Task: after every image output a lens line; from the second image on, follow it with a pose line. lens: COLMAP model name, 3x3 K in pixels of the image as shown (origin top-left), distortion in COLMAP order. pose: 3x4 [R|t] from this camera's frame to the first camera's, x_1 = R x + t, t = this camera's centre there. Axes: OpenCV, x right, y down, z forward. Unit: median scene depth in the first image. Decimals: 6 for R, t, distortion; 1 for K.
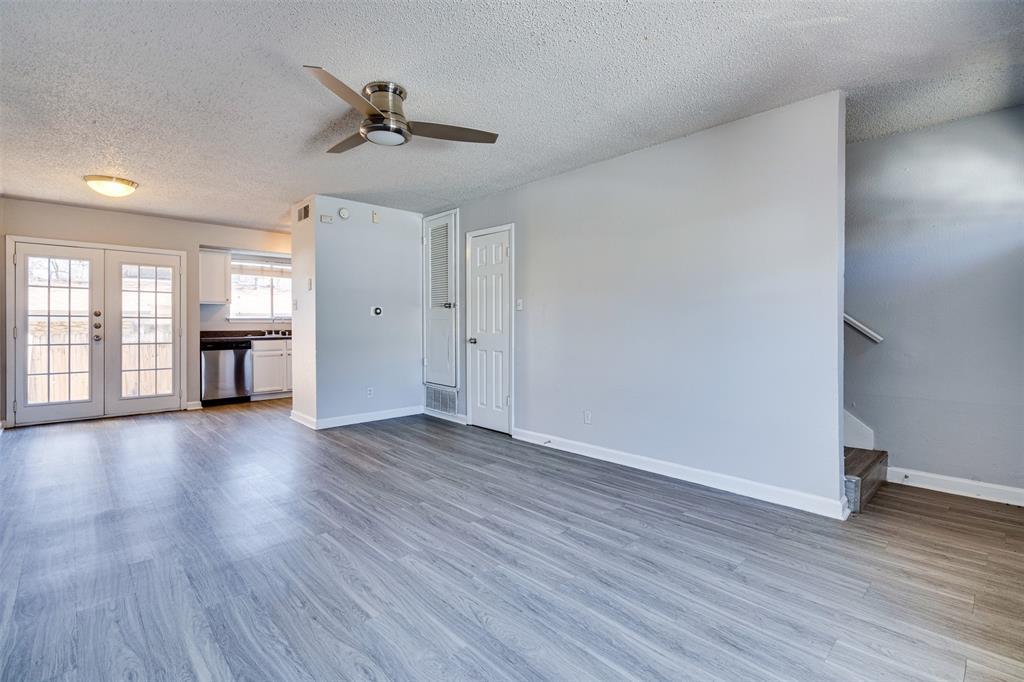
lens RADIAL K [[473.2, 0, 511.9], [0, 473.2, 326.3], [0, 0, 1]] dist [-0.001835, -0.000181]
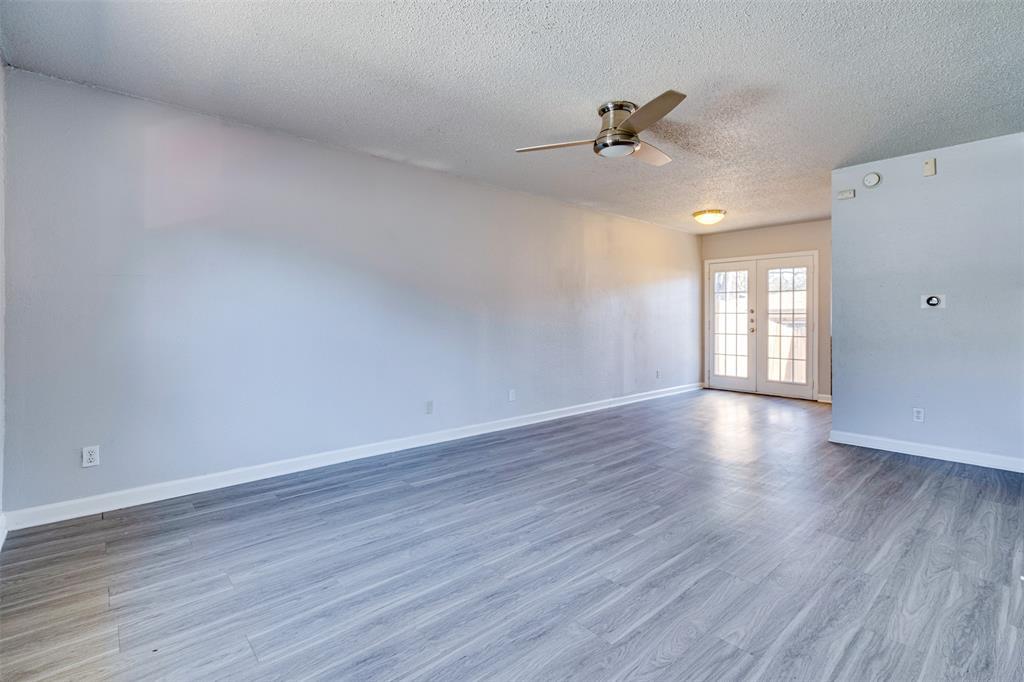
lens RADIAL K [[474.3, 0, 512.0], [0, 474.3, 314.5], [0, 0, 1]] dist [-0.000359, 0.000149]
pose [[-0.034377, -0.007750, -0.999379, 0.834834], [-0.007618, 0.999943, -0.007493, -0.005955], [0.999380, 0.007356, -0.034434, 0.781336]]
